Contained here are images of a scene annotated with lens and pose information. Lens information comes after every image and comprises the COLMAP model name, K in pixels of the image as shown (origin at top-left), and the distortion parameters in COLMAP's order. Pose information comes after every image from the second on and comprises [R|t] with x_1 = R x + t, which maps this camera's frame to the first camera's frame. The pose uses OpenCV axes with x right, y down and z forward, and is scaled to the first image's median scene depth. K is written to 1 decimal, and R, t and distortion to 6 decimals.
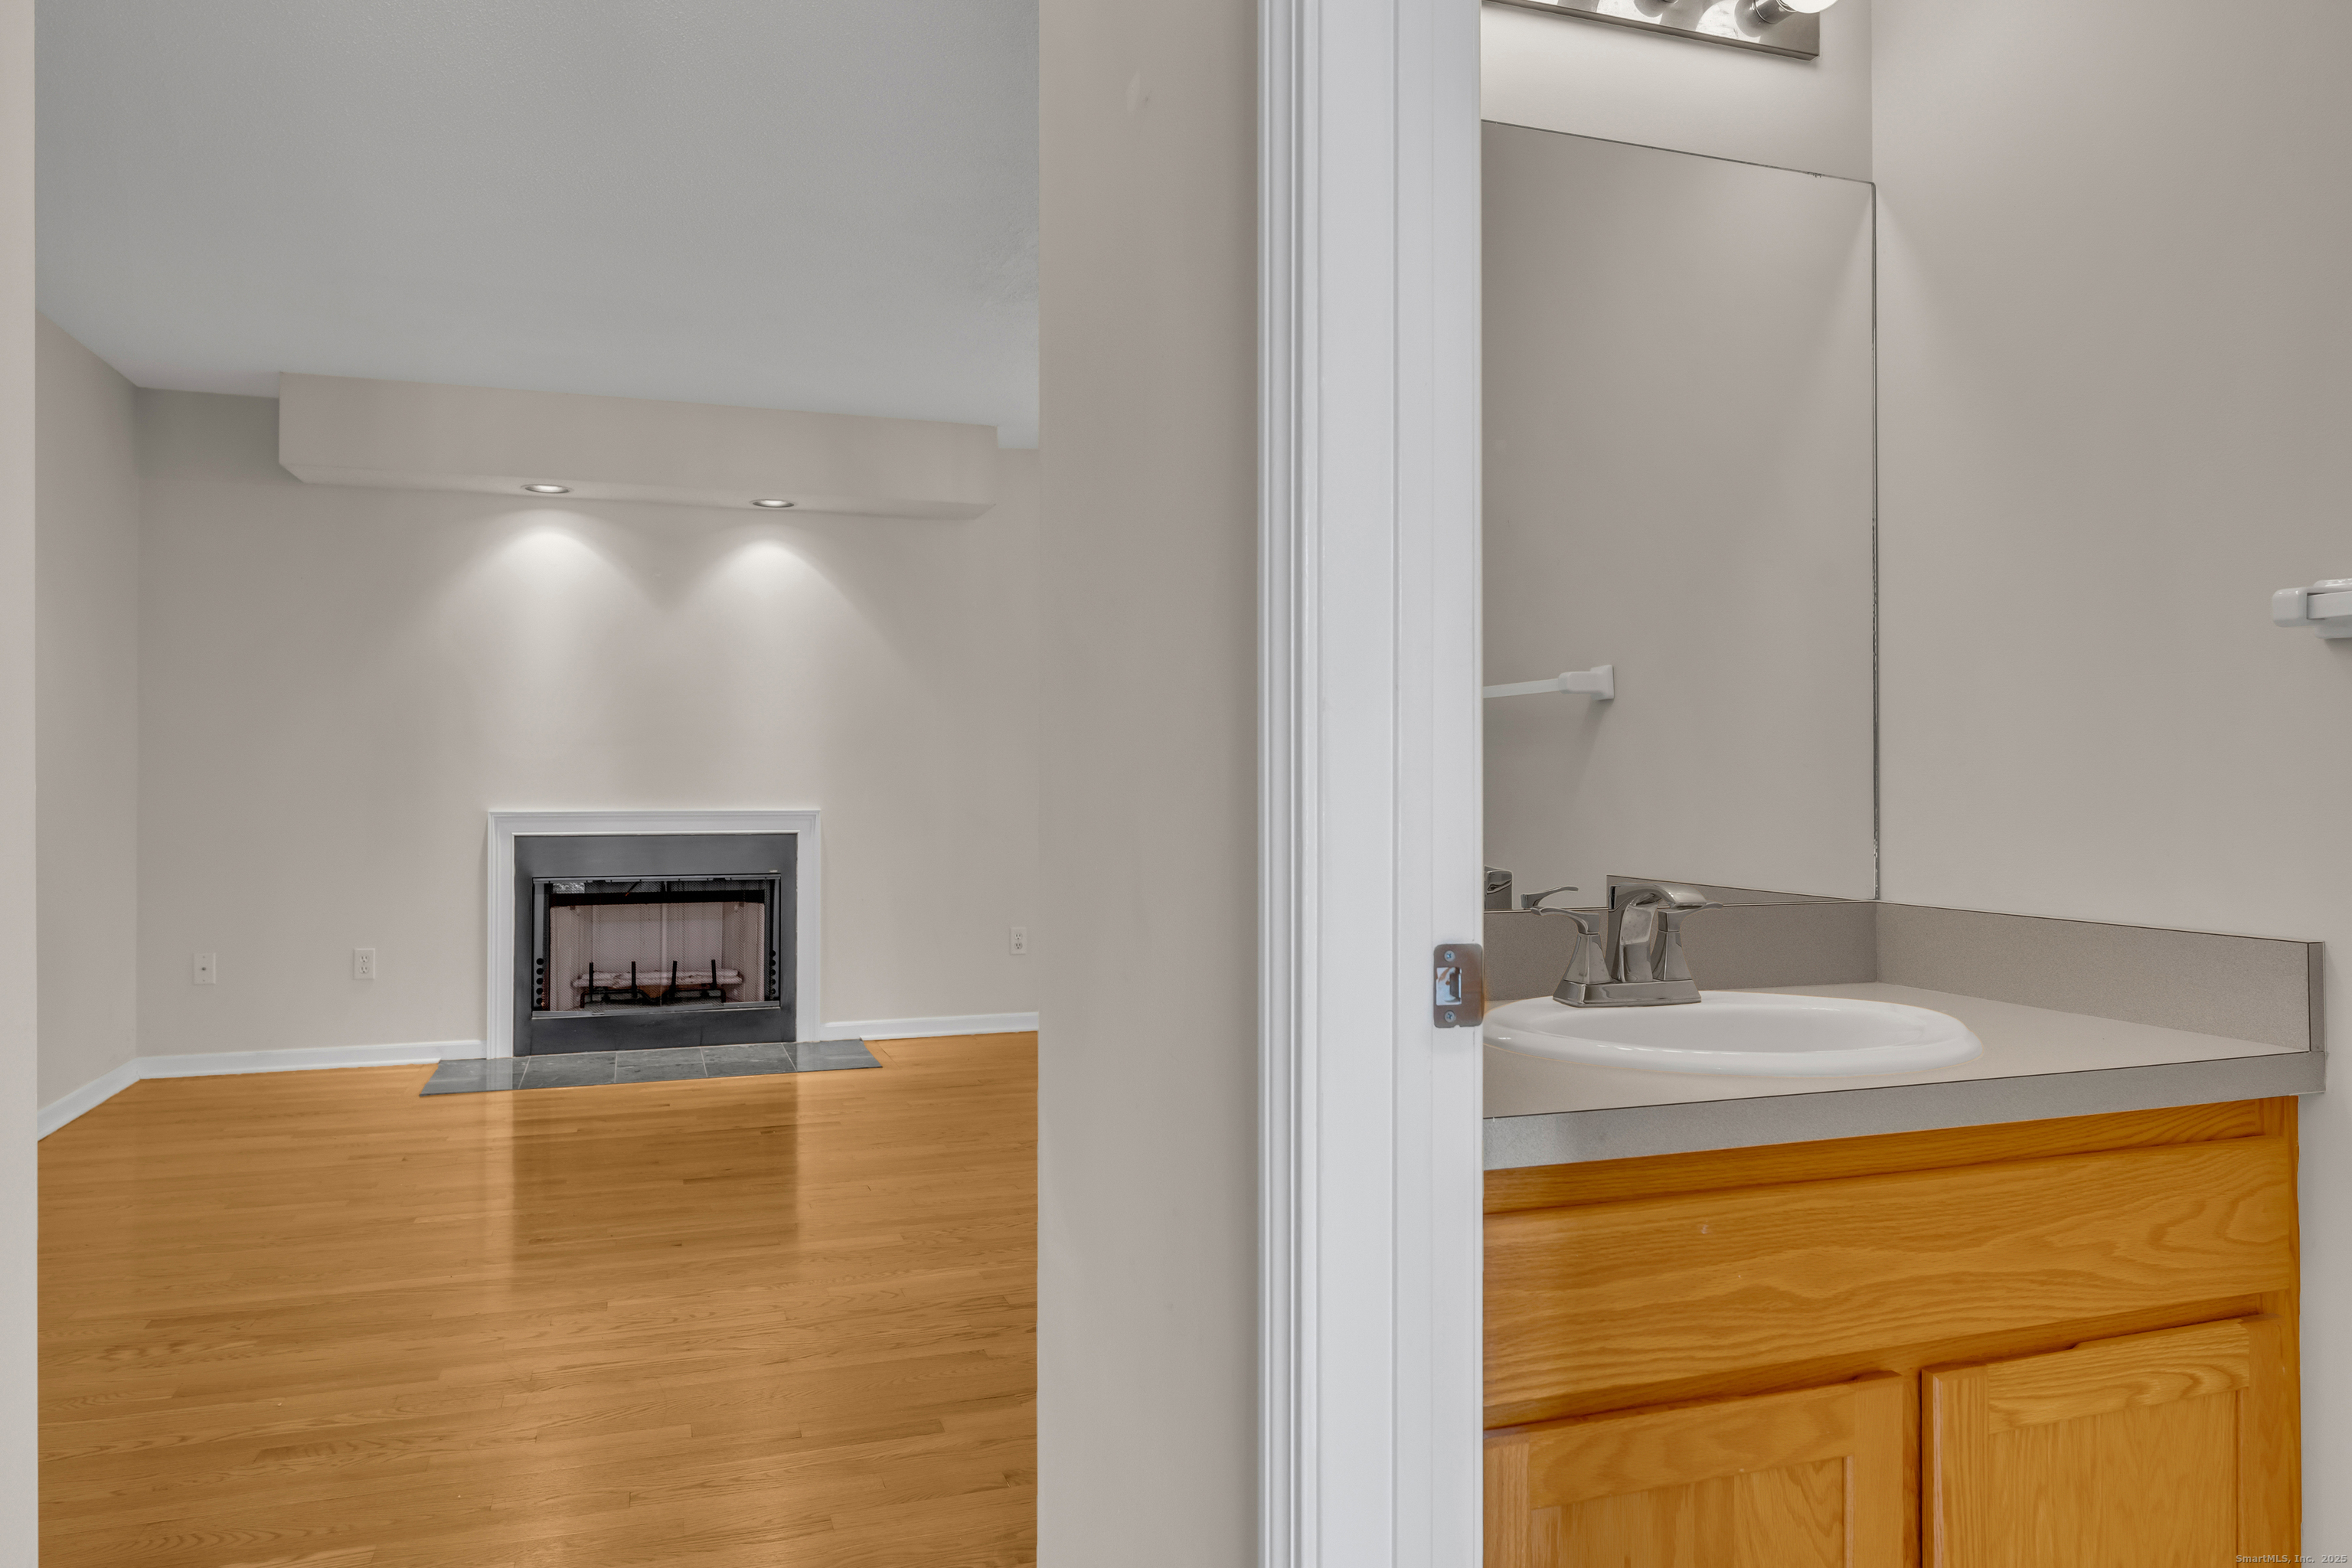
lens RADIAL K [[1505.9, 0, 1176.0], [0, 1505.9, 784.0], [0, 0, 1]] dist [0.006207, 0.000711]
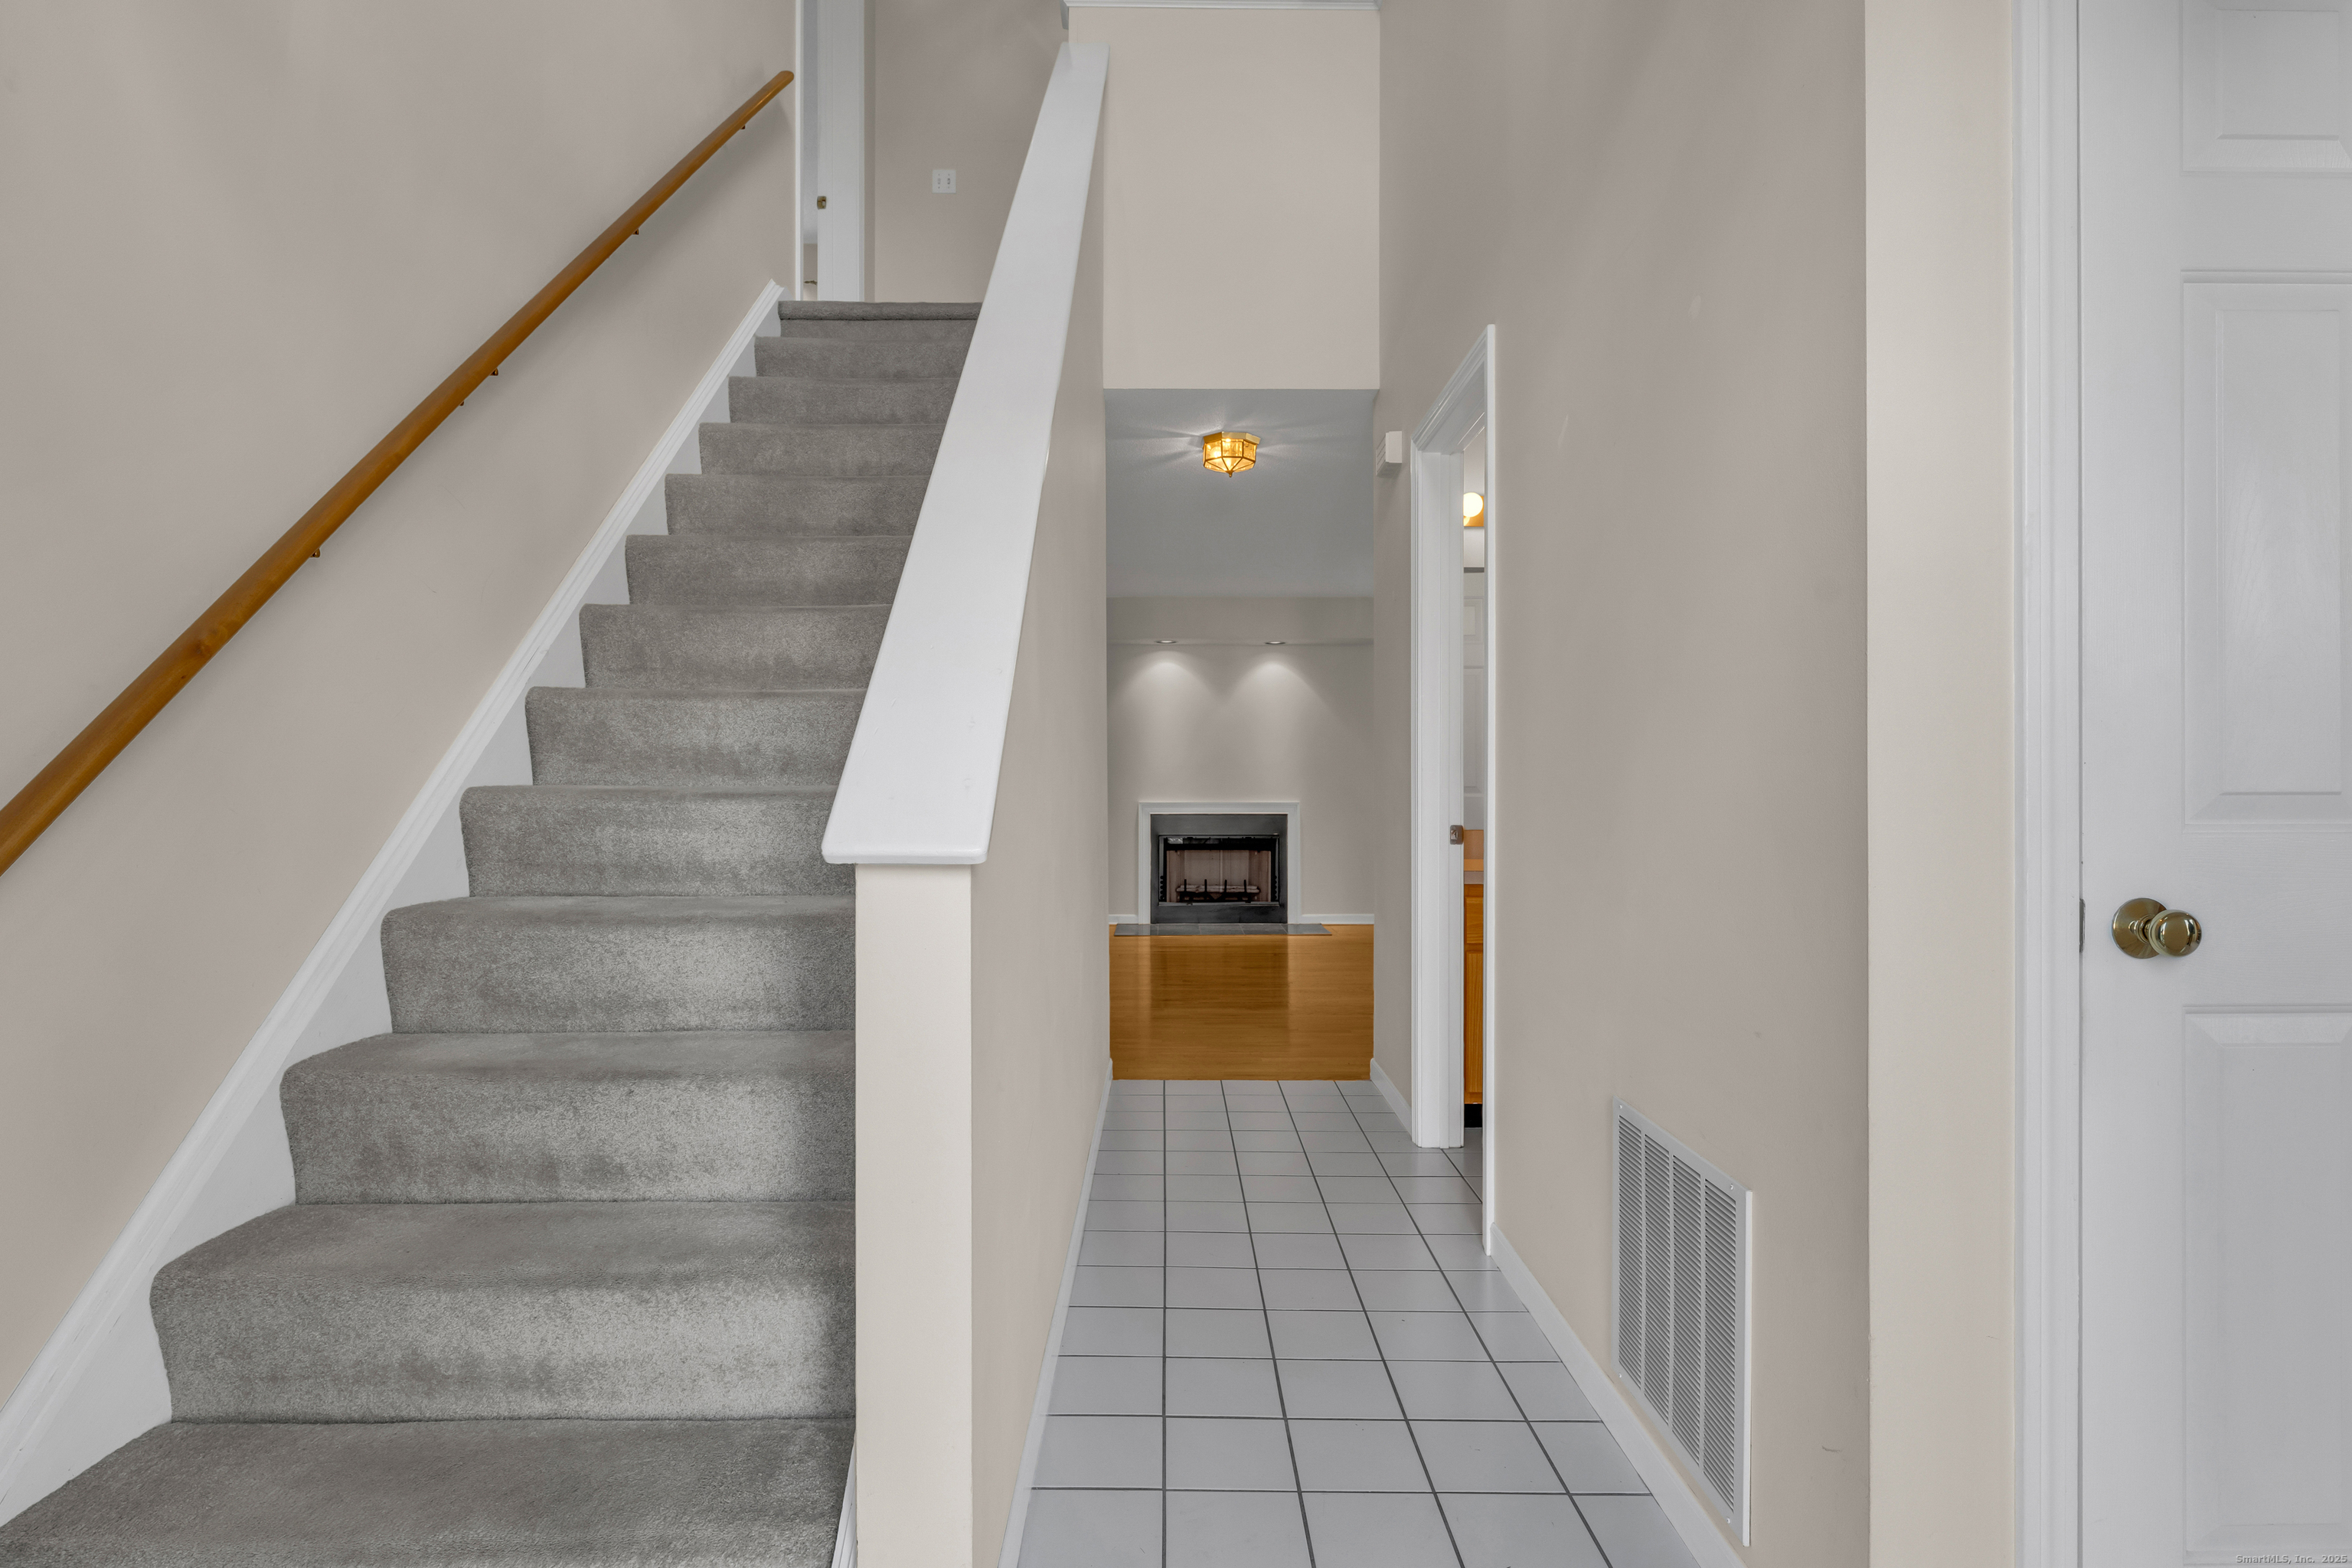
lens RADIAL K [[1185.3, 0, 1176.0], [0, 1185.3, 784.0], [0, 0, 1]] dist [0.000558, -0.000074]
pose [[0.942115, -0.000832, -0.335289, 0.119605], [0.003948, 0.999955, 0.008612, -0.018711], [0.335267, -0.009438, 0.942076, -0.464338]]
